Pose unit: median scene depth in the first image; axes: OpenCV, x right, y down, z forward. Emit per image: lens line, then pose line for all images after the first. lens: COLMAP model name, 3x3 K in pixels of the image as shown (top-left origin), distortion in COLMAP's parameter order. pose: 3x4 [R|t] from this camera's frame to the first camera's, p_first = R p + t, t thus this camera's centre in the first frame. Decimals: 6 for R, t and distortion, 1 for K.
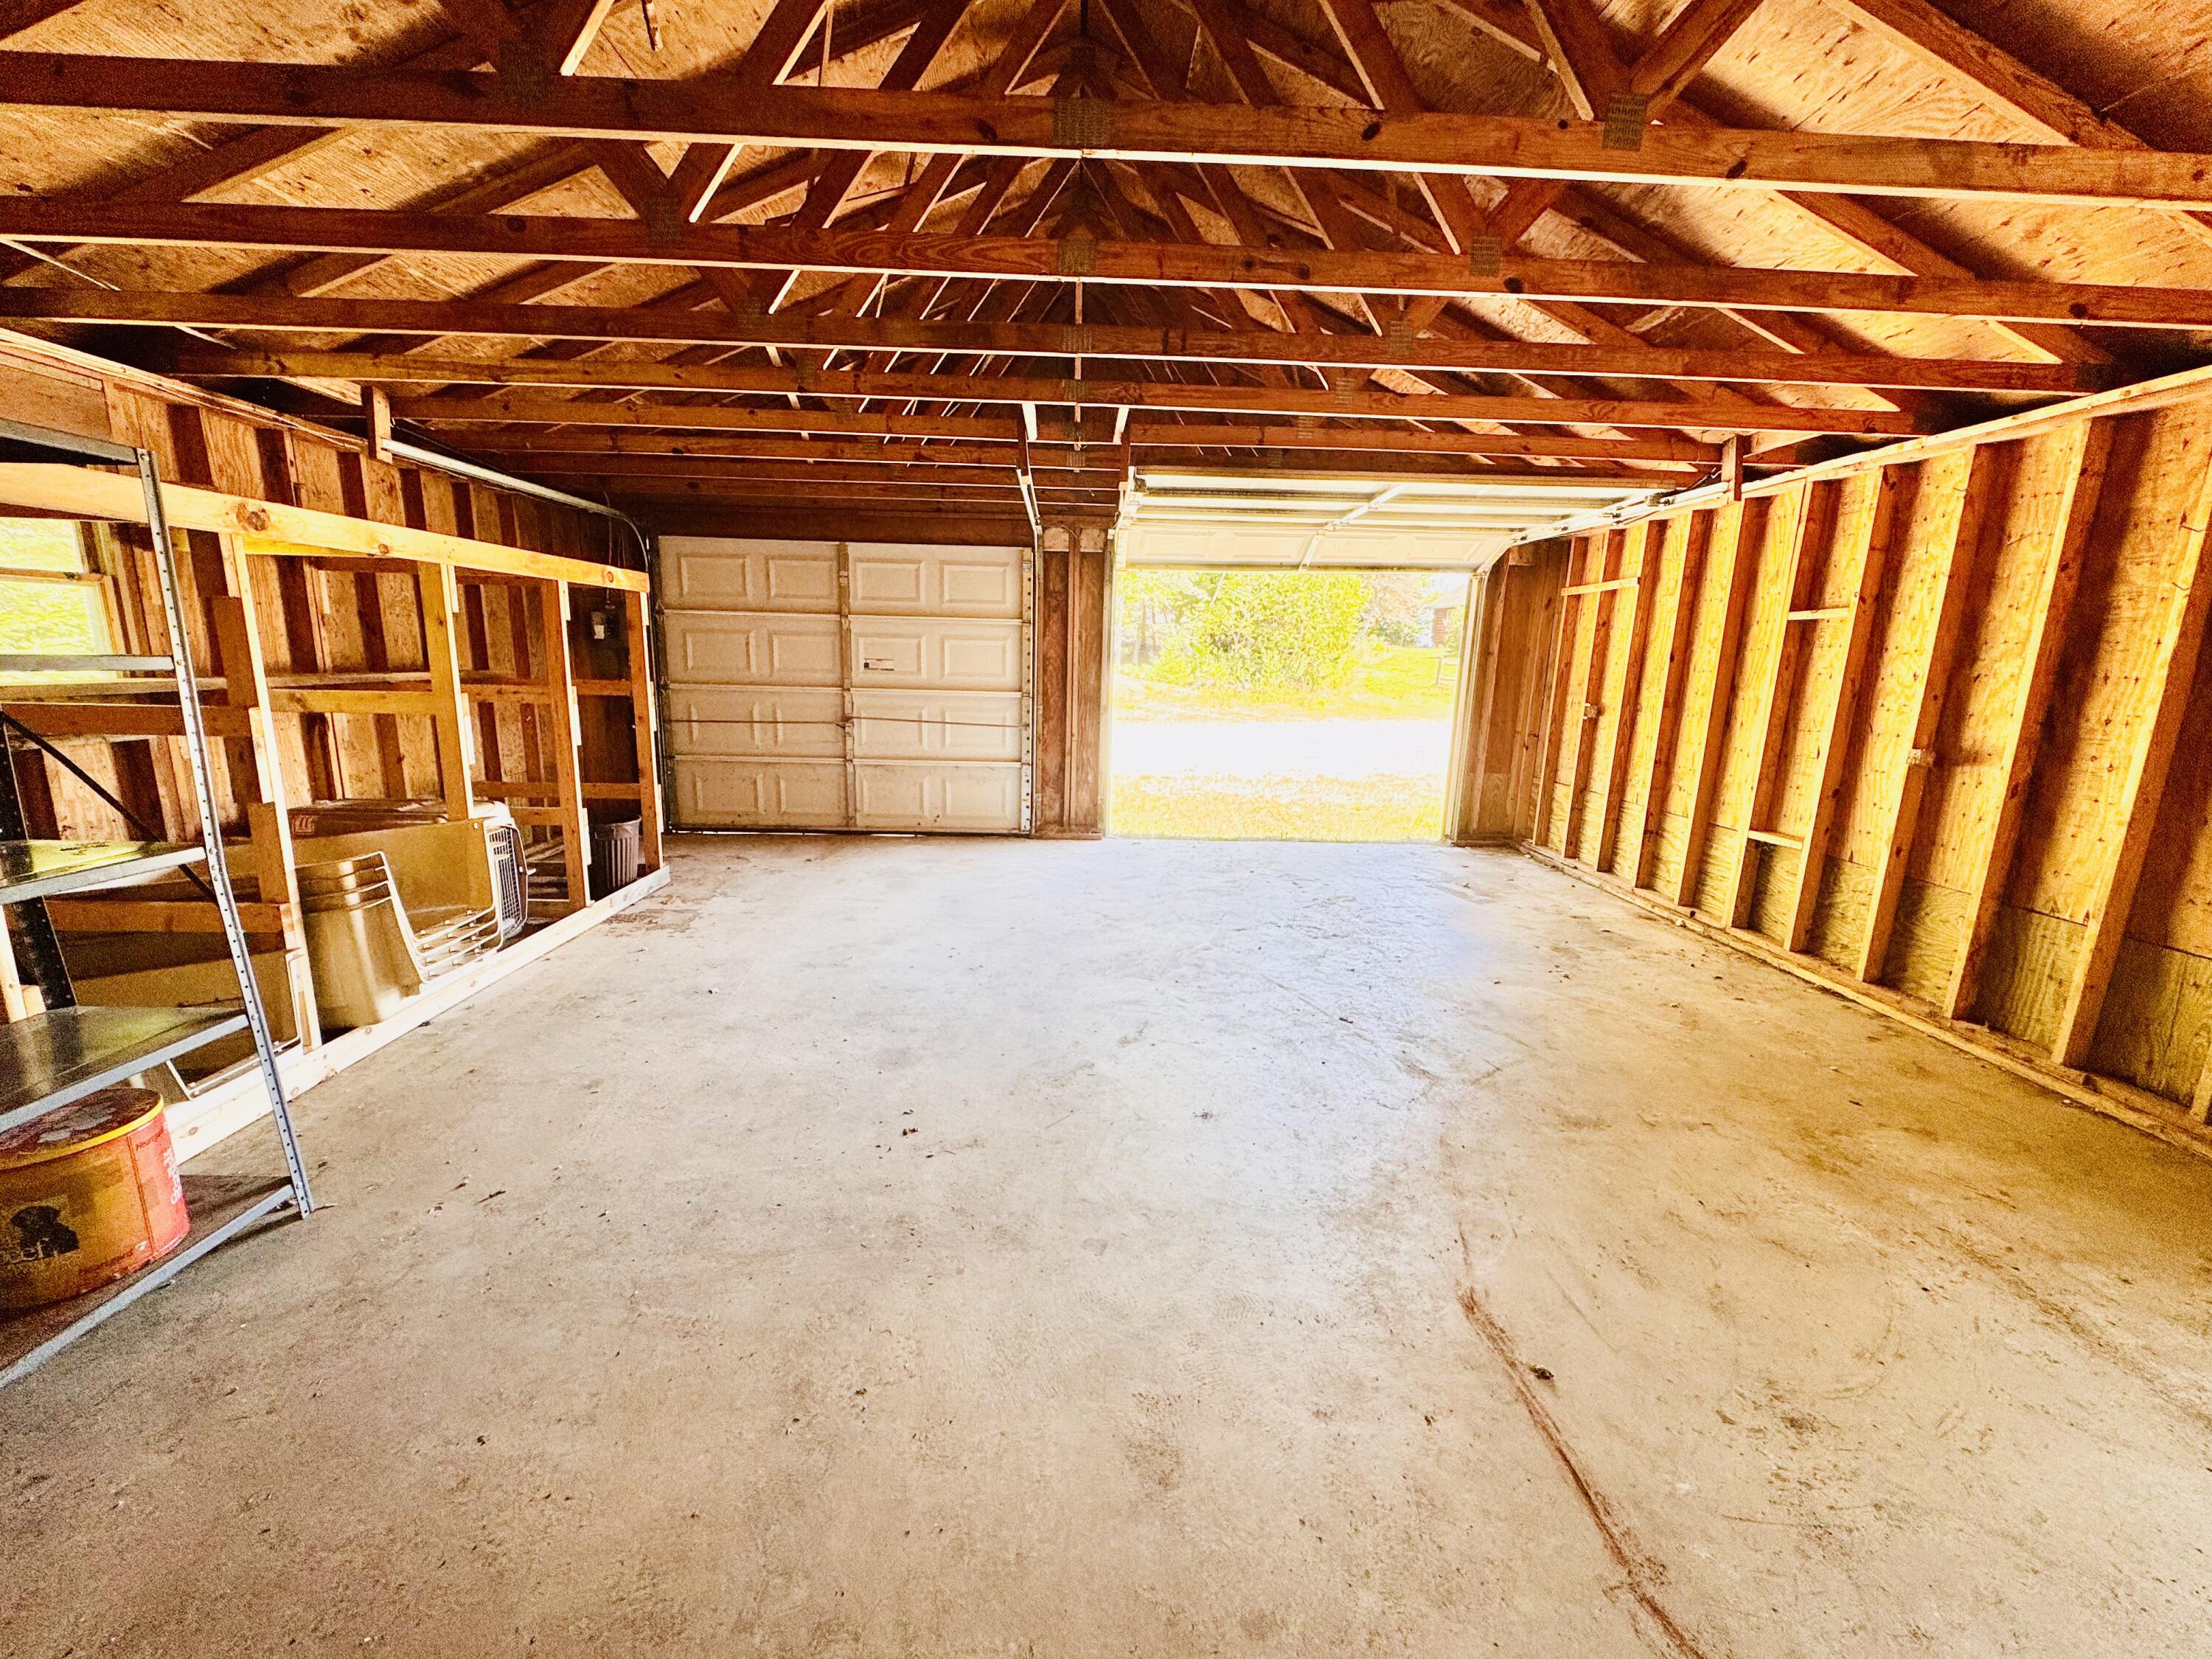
lens RADIAL K [[894.3, 0, 1100.8], [0, 894.3, 836.8], [0, 0, 1]] dist [-0.005160, 0.001374]
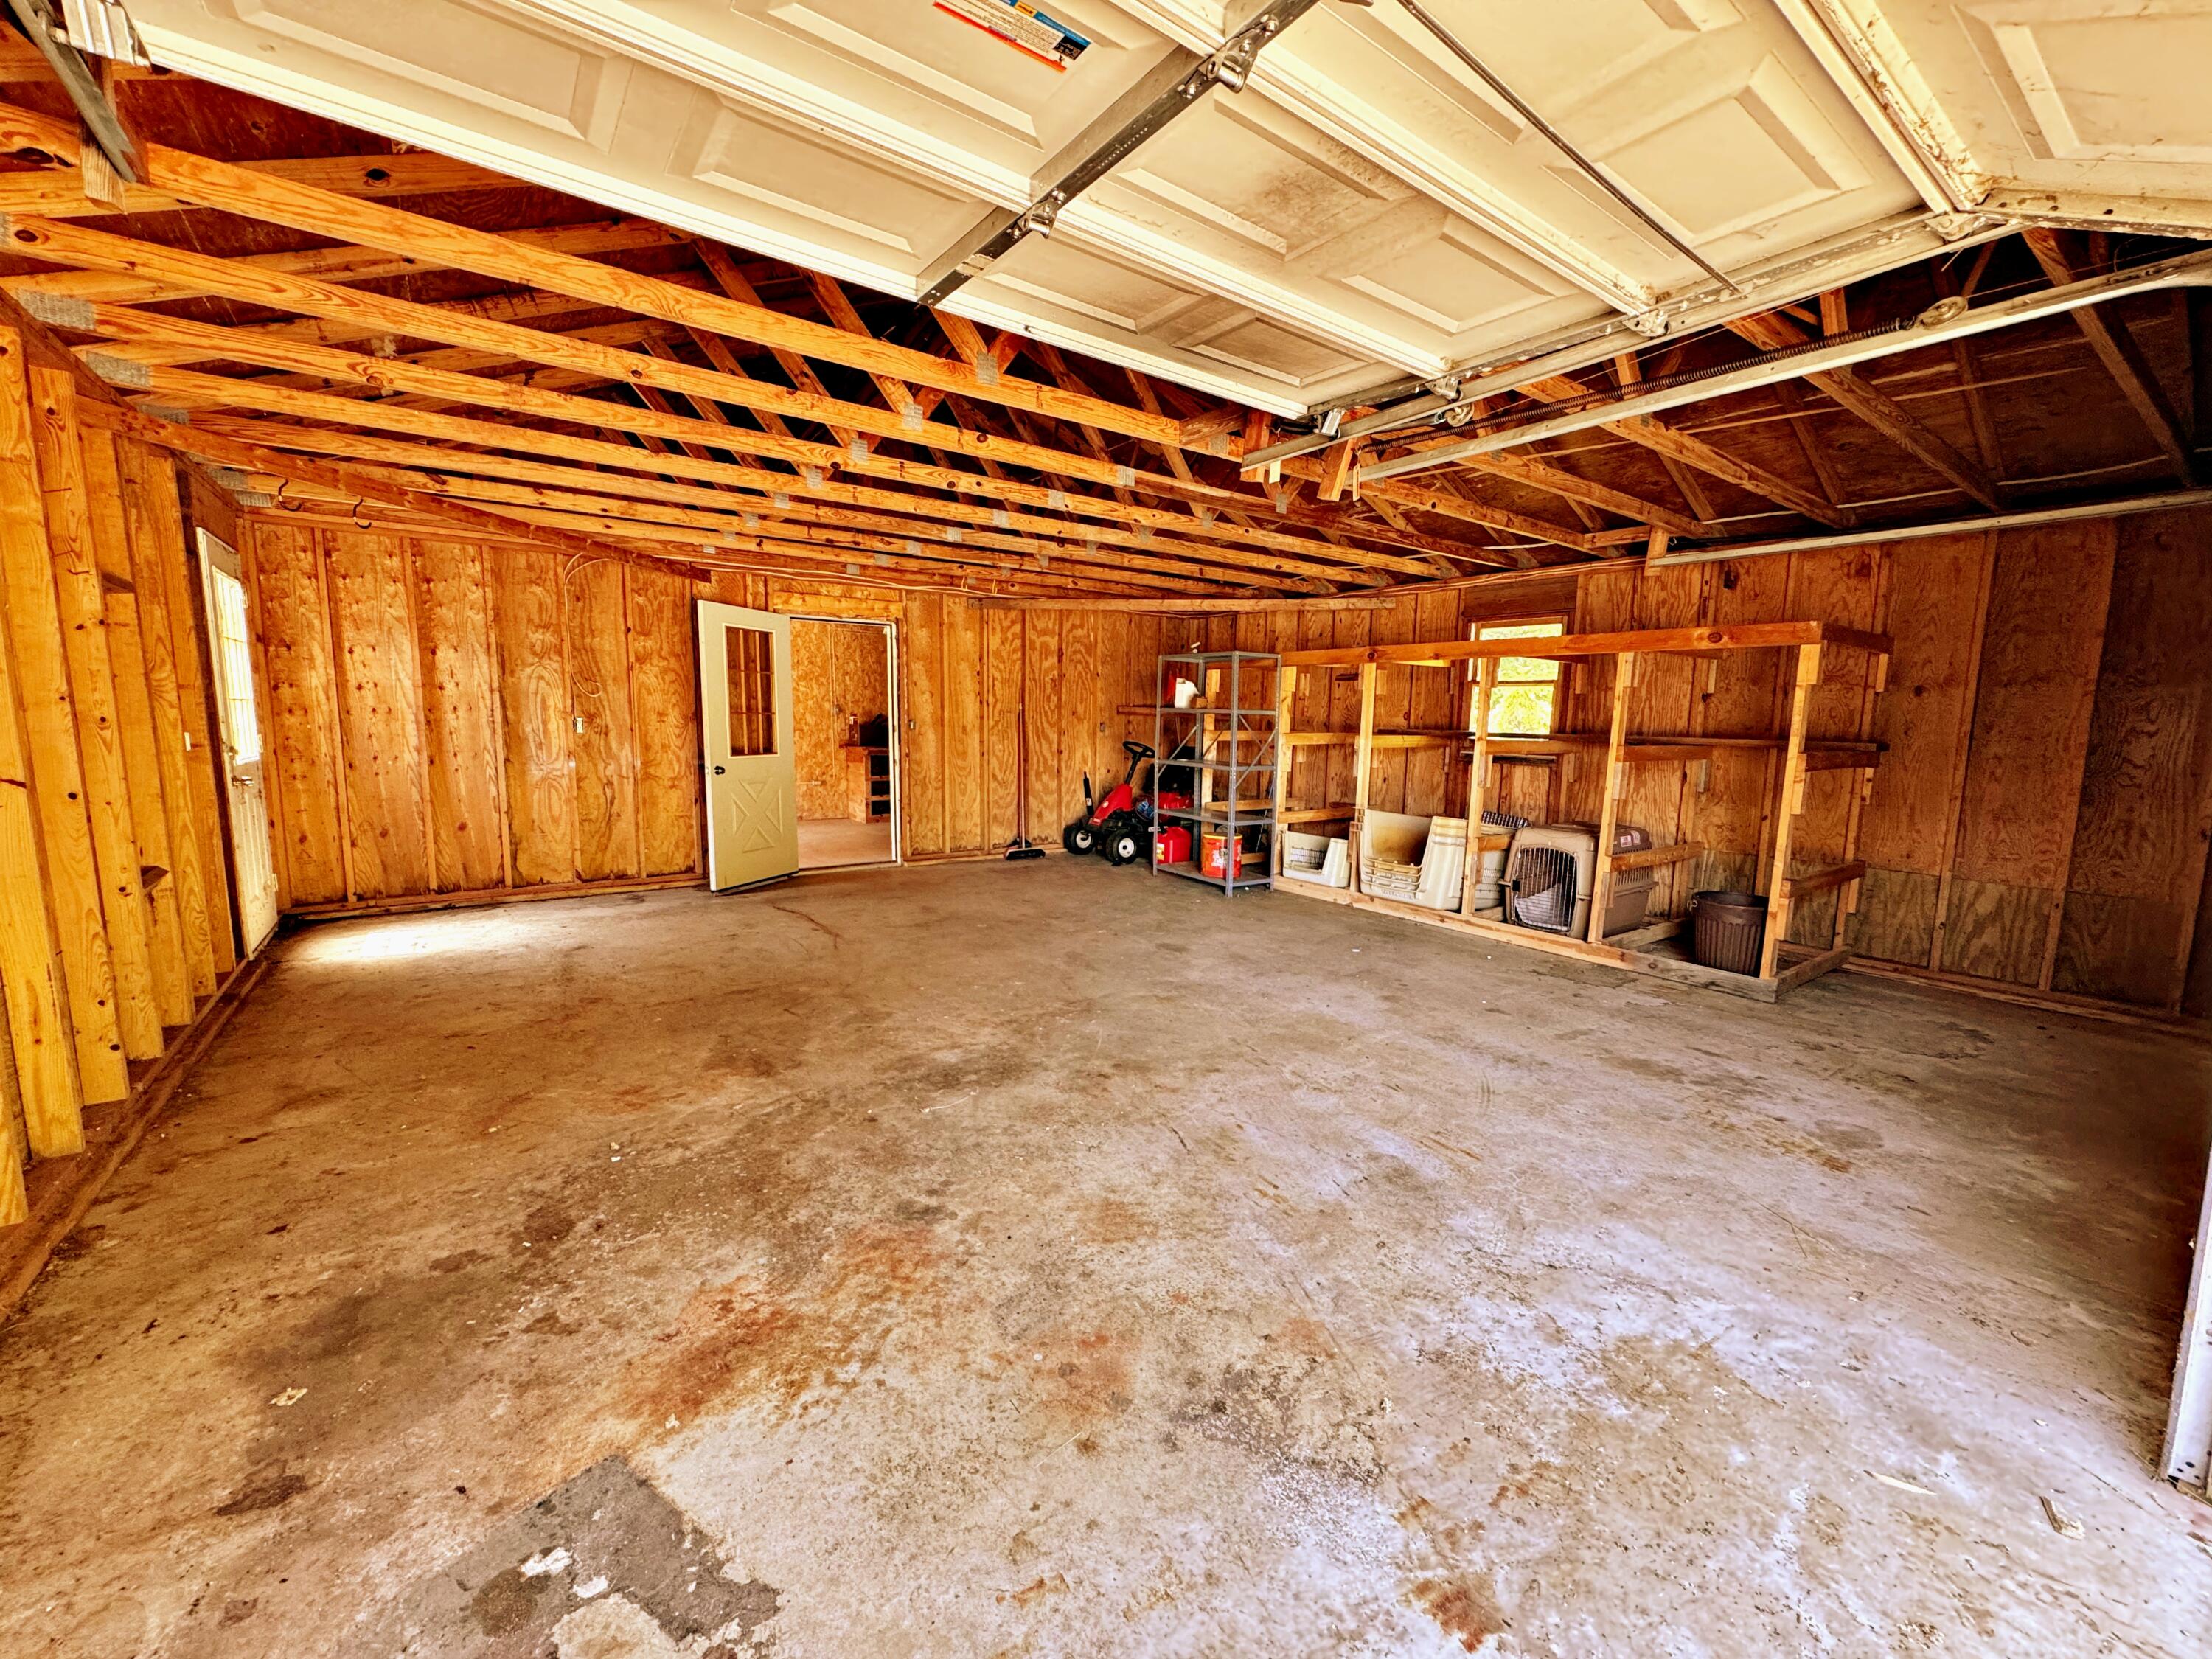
lens RADIAL K [[894.3, 0, 1103.6], [0, 894.3, 834.4], [0, 0, 1]] dist [-0.005160, 0.001374]
pose [[-0.835170, 0.033806, -0.548952, 0.606189], [-0.149265, 0.946716, 0.285391, -0.312138], [0.529350, 0.320289, -0.785623, 1.719313]]
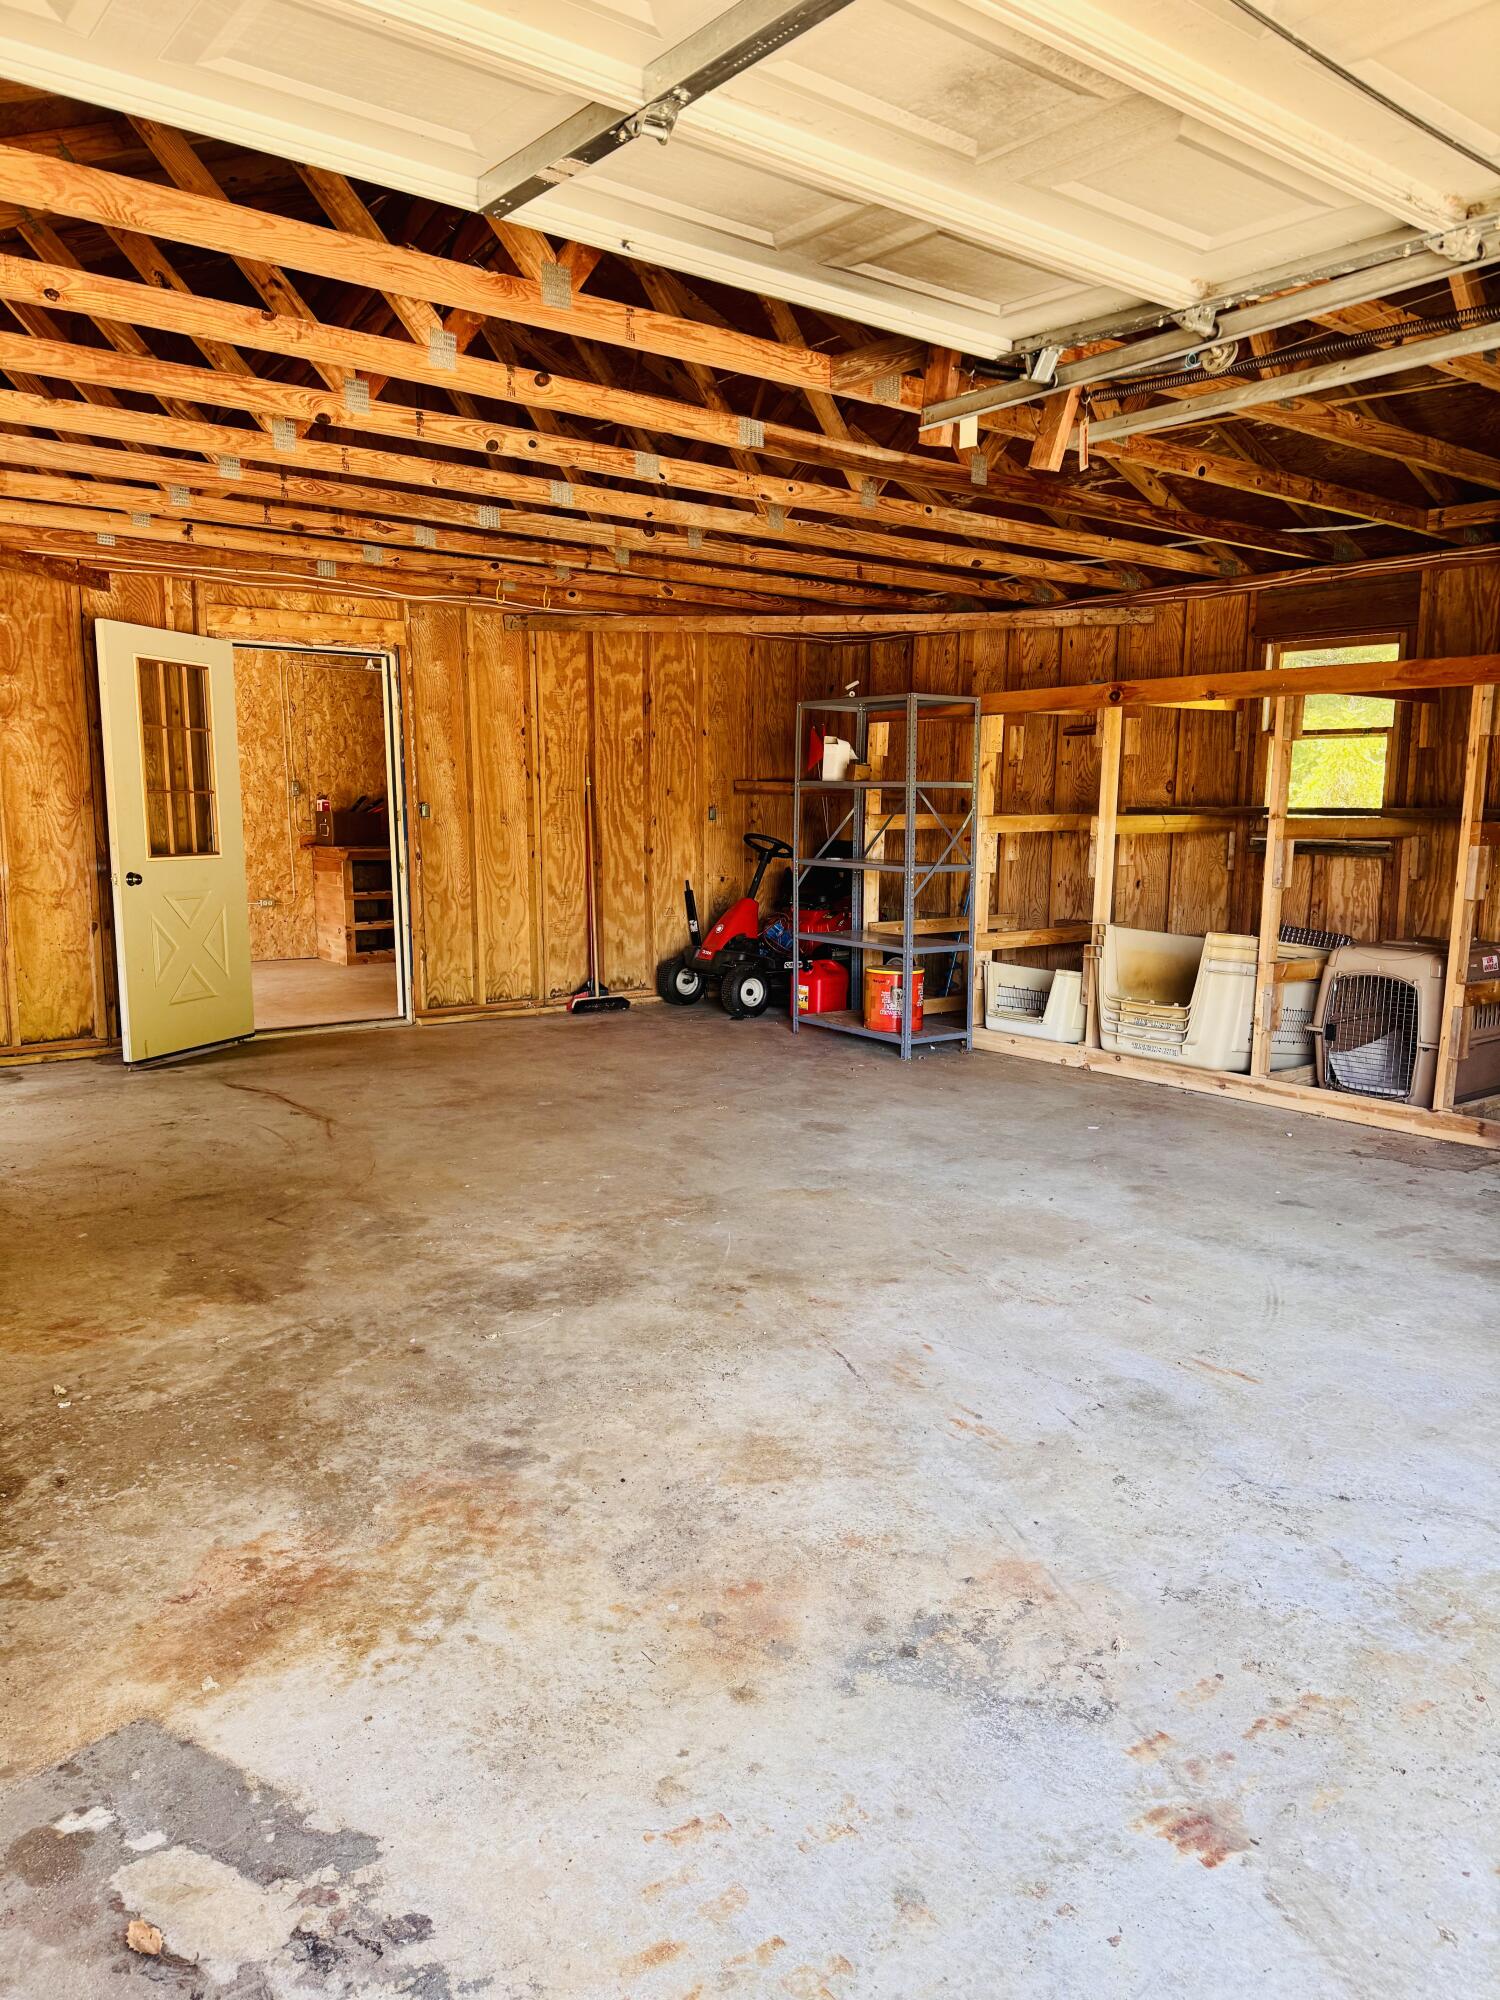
lens RADIAL K [[1422.1, 0, 743.1], [0, 1422.1, 1013.6], [0, 0, 1]] dist [0.077296, -0.091778]
pose [[-0.819778, 0.055656, -0.569971, 0.683710], [-0.142712, 0.944014, 0.297440, -0.317973], [0.554615, 0.325176, -0.765939, 1.806367]]
